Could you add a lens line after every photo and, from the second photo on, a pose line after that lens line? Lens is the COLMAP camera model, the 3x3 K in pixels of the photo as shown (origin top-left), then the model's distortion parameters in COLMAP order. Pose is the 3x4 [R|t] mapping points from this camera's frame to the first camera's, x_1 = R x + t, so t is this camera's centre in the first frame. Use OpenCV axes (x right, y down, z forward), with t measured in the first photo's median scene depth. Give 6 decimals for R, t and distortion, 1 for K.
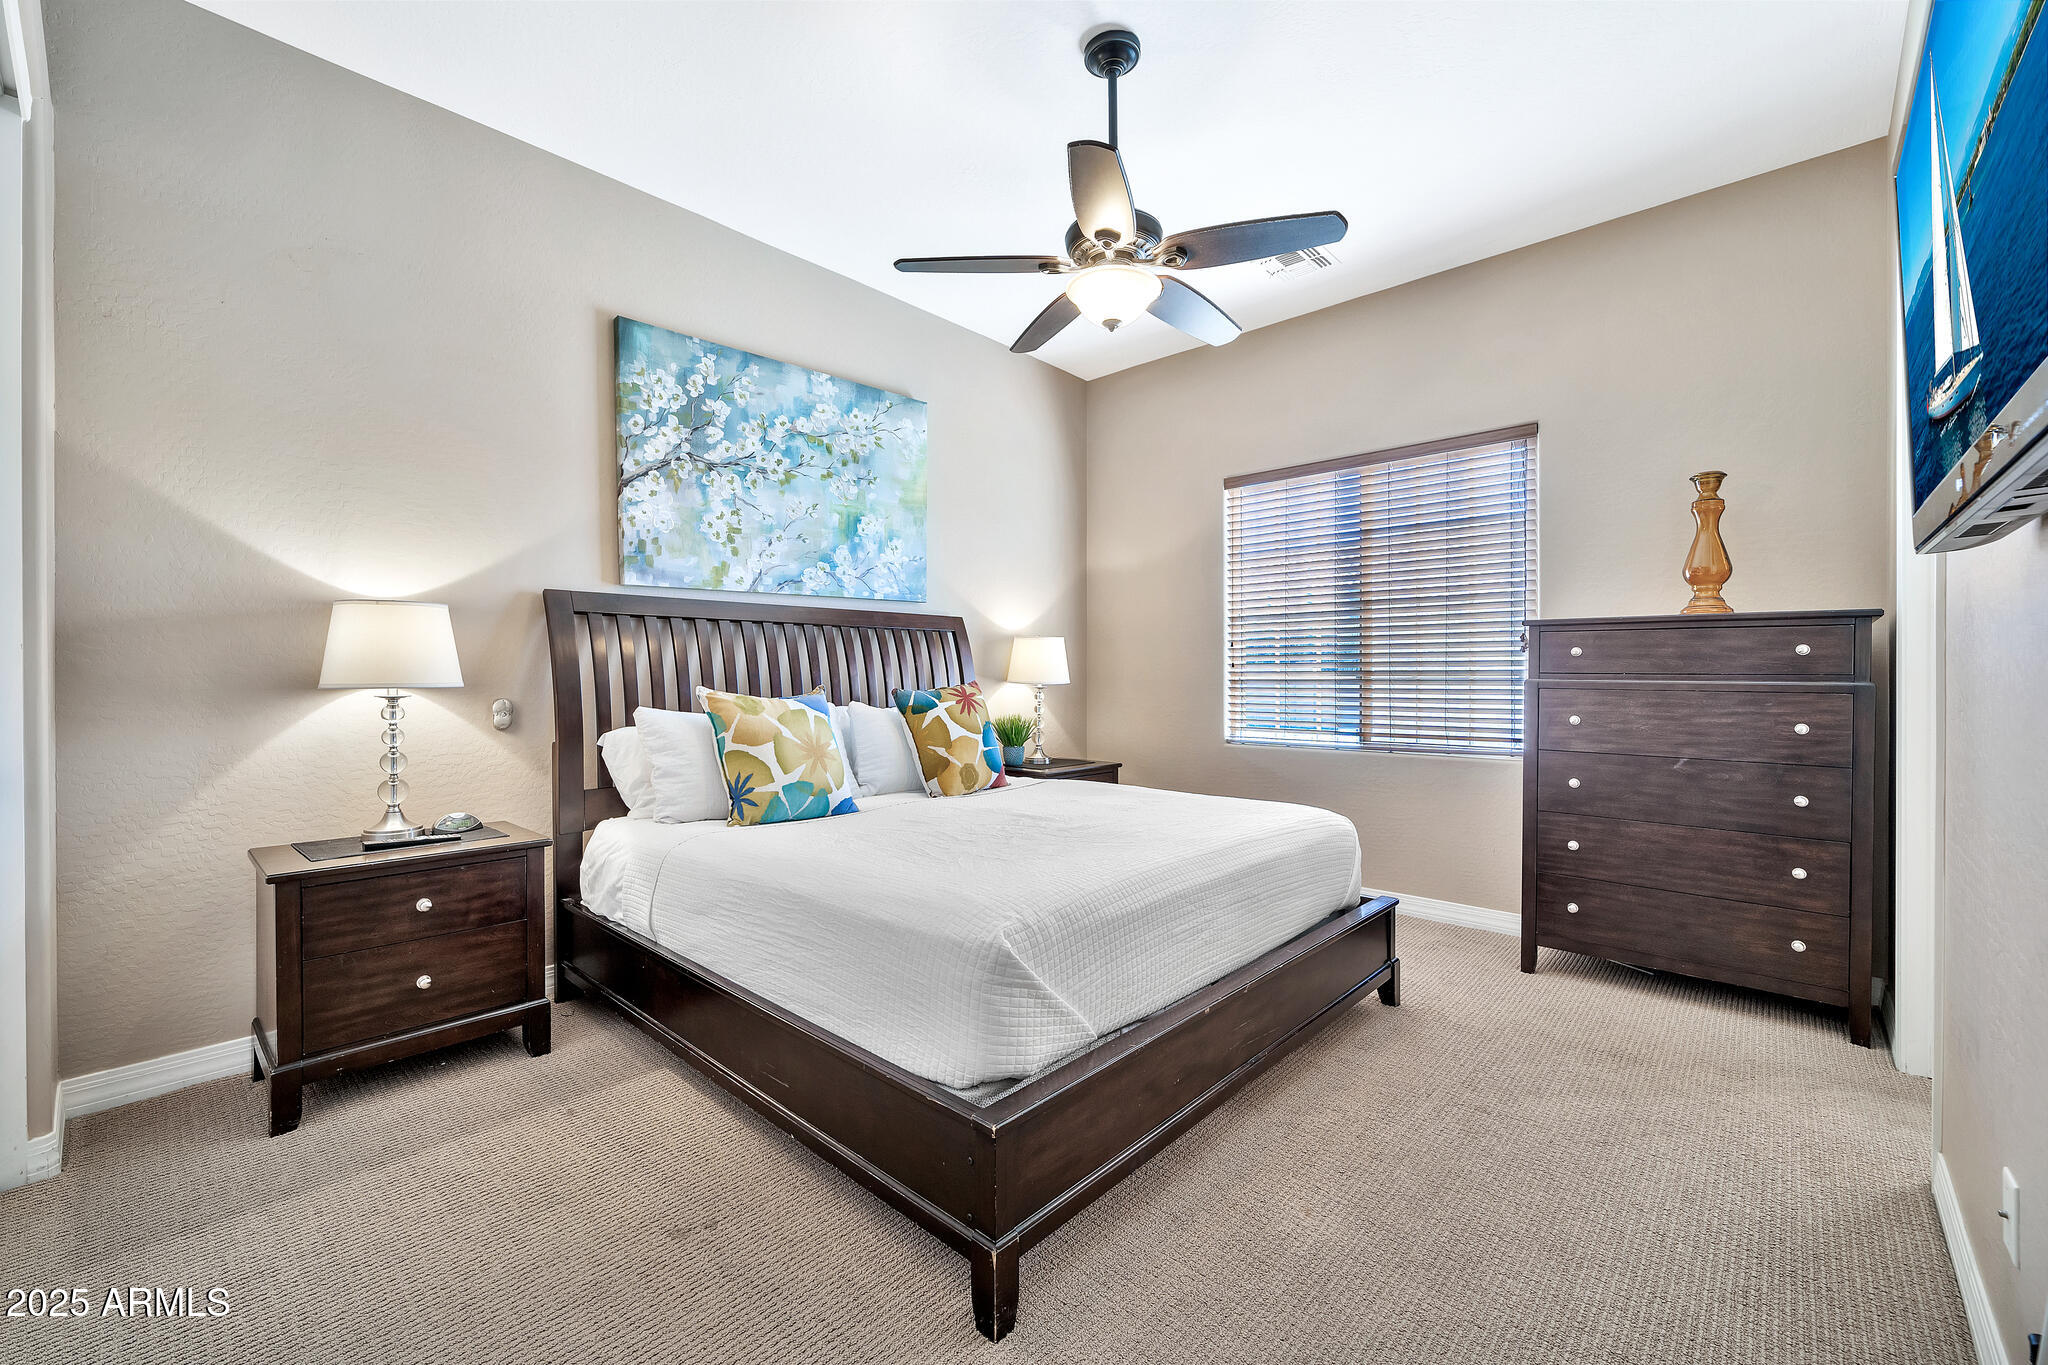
lens RADIAL K [[826.2, 0, 945.2], [0, 826.2, 685.9], [0, 0, 1]] dist [0.000623, -0.000009]
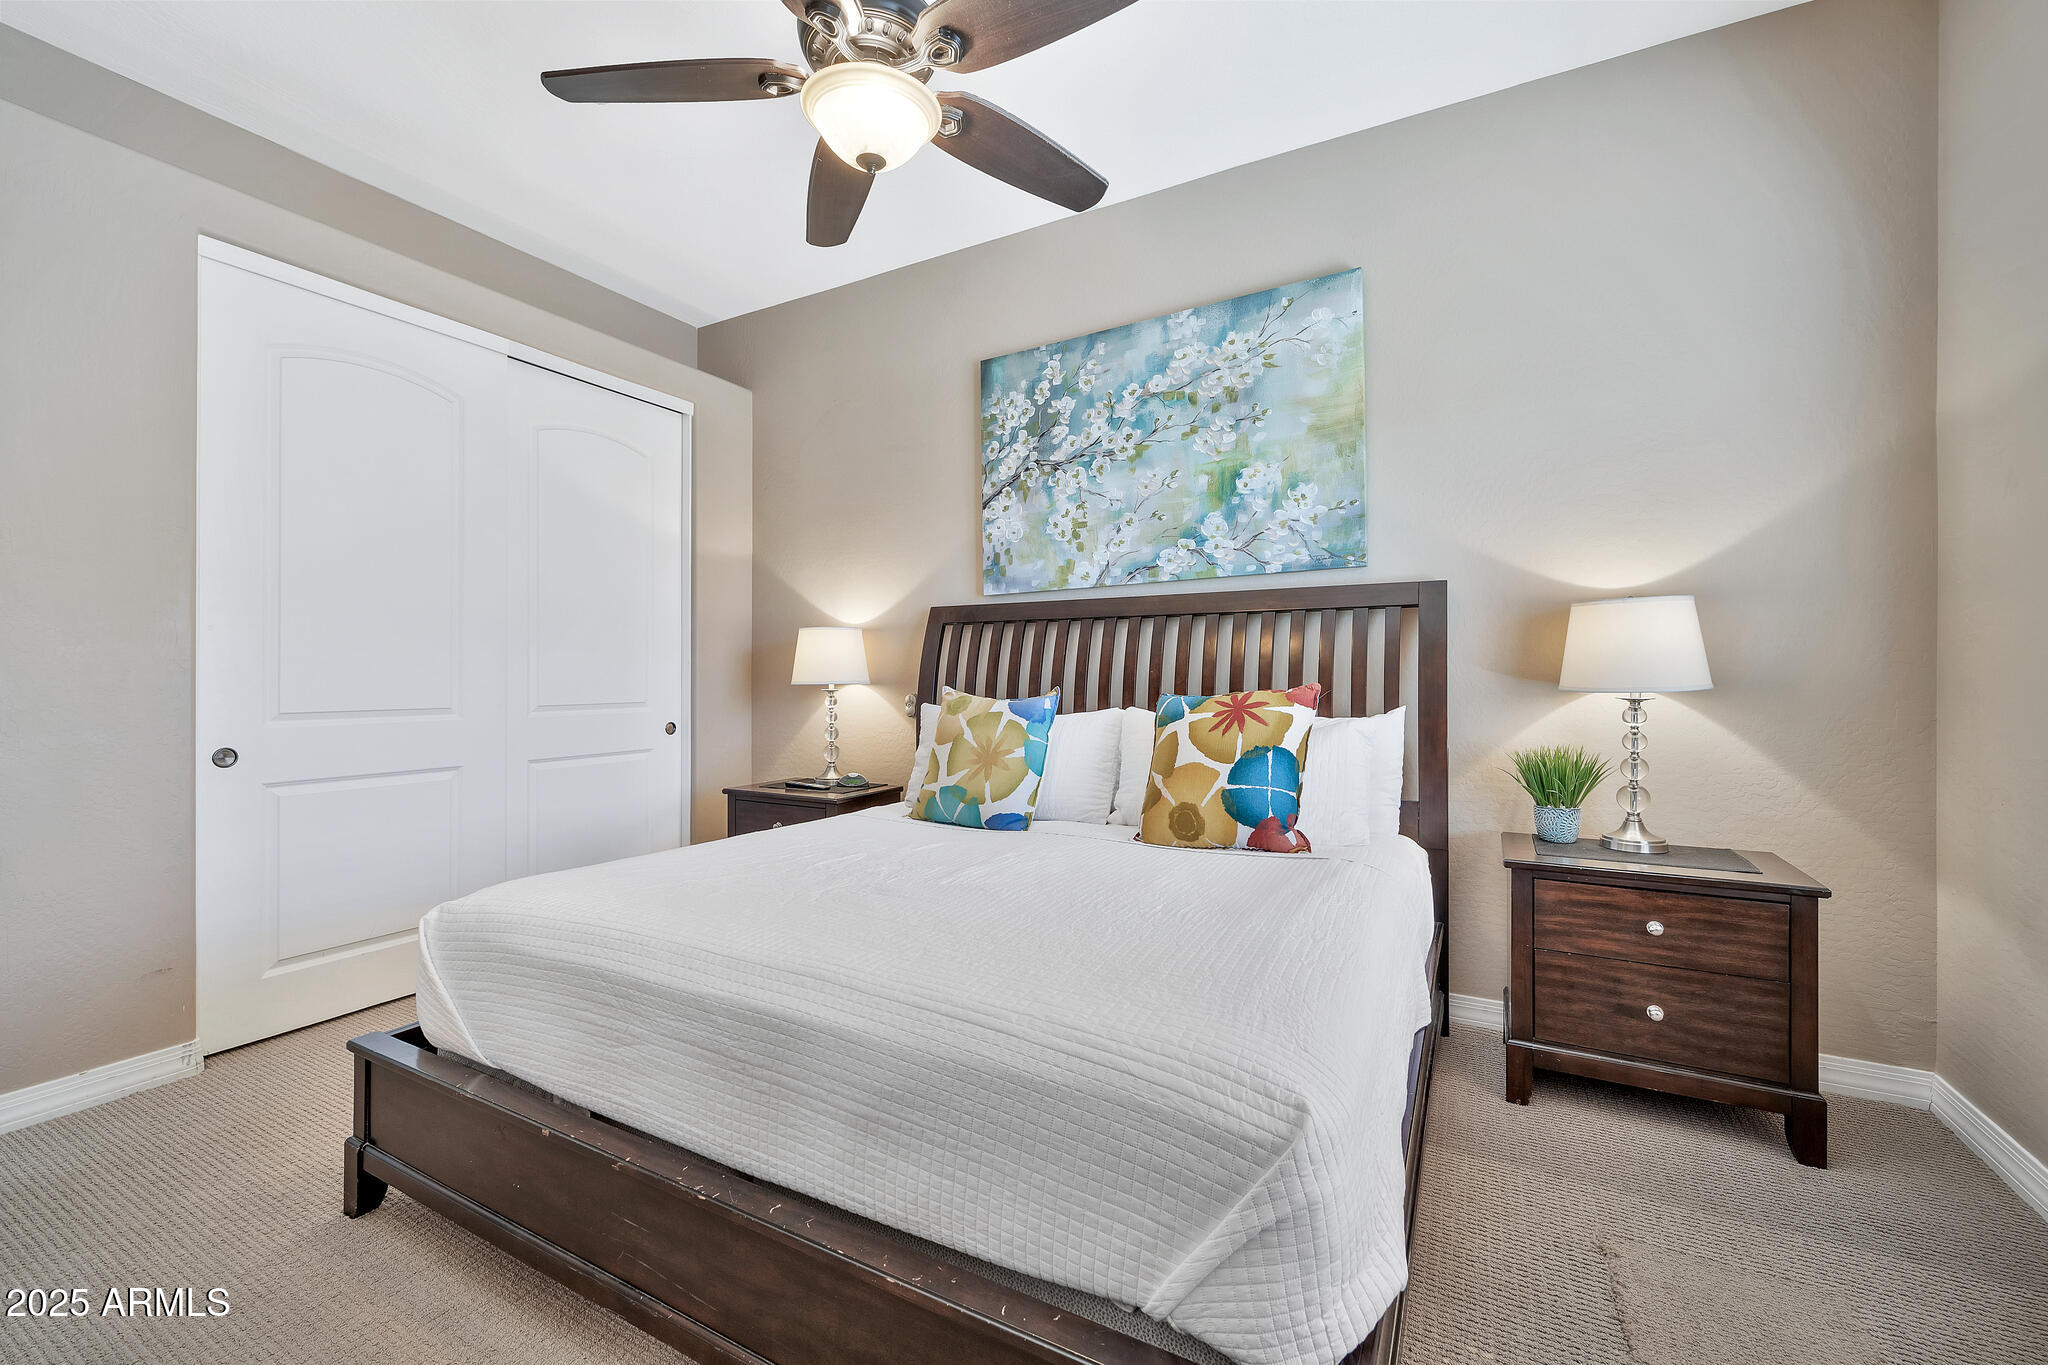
lens RADIAL K [[842.3, 0, 1022.8], [0, 842.3, 674.8], [0, 0, 1]] dist [0.001045, -0.000009]
pose [[0.284497, -0.001798, -0.958675, 0.651104], [-0.011753, 0.999917, -0.005363, -0.008026], [0.958605, 0.012793, 0.284452, 0.647009]]
